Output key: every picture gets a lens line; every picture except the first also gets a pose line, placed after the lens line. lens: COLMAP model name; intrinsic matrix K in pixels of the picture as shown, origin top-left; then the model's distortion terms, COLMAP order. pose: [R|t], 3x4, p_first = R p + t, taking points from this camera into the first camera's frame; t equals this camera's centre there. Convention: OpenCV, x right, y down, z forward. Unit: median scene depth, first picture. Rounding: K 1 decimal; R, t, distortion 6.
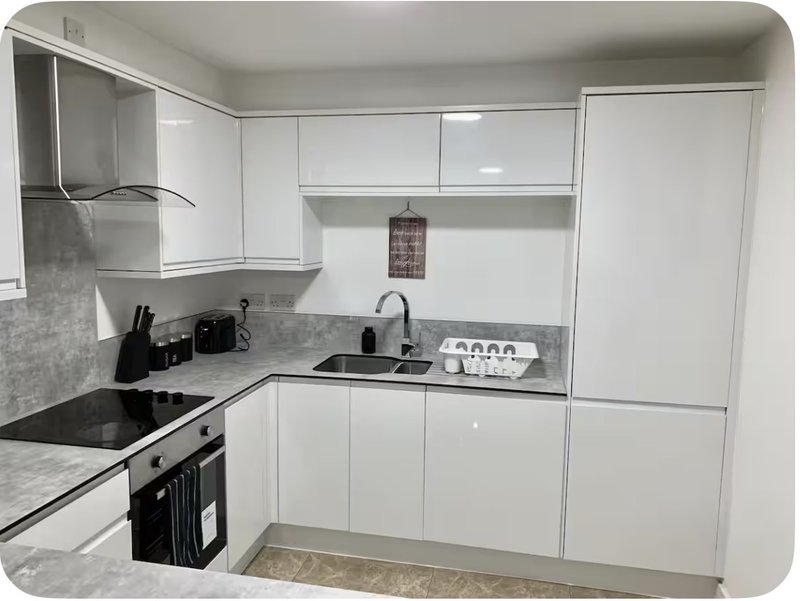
lens RADIAL K [[604.6, 0, 398.8], [0, 604.6, 303.4], [0, 0, 1]] dist [0.061203, -0.091421]
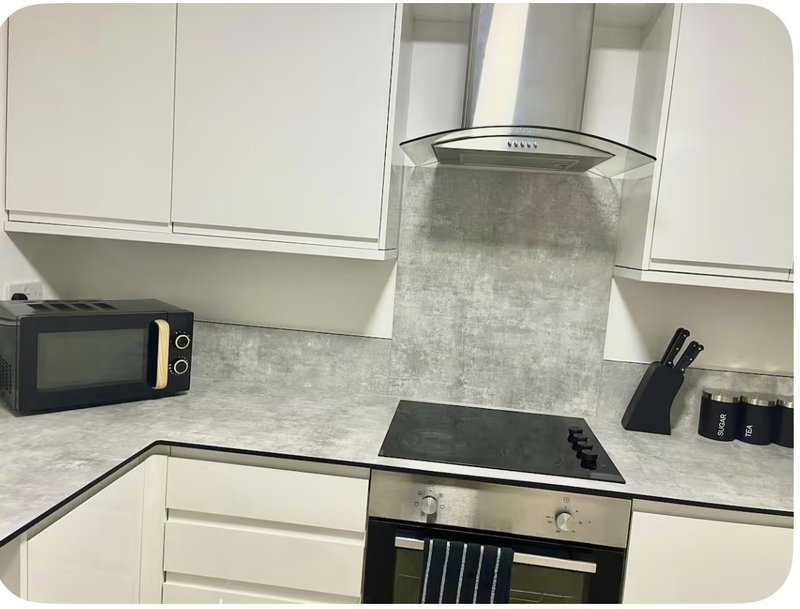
lens RADIAL K [[604.0, 0, 397.4], [0, 604.0, 306.2], [0, 0, 1]] dist [0.054465, -0.072905]
pose [[0.080114, 0.103967, -0.991349, 0.216993], [-0.195771, 0.976816, 0.086622, -0.017258], [0.977372, 0.187138, 0.098610, 0.630502]]
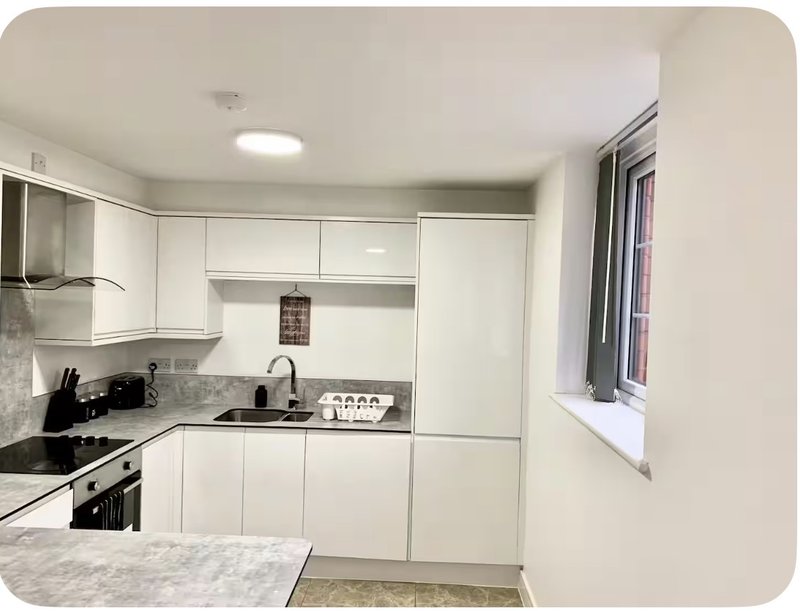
lens RADIAL K [[618.3, 0, 404.5], [0, 618.3, 305.8], [0, 0, 1]] dist [0.071592, -0.089570]
pose [[0.985420, 0.011236, 0.169768, 0.023649], [0.006262, 0.994746, -0.102185, 0.011727], [-0.170024, 0.101758, 0.980172, -0.351151]]
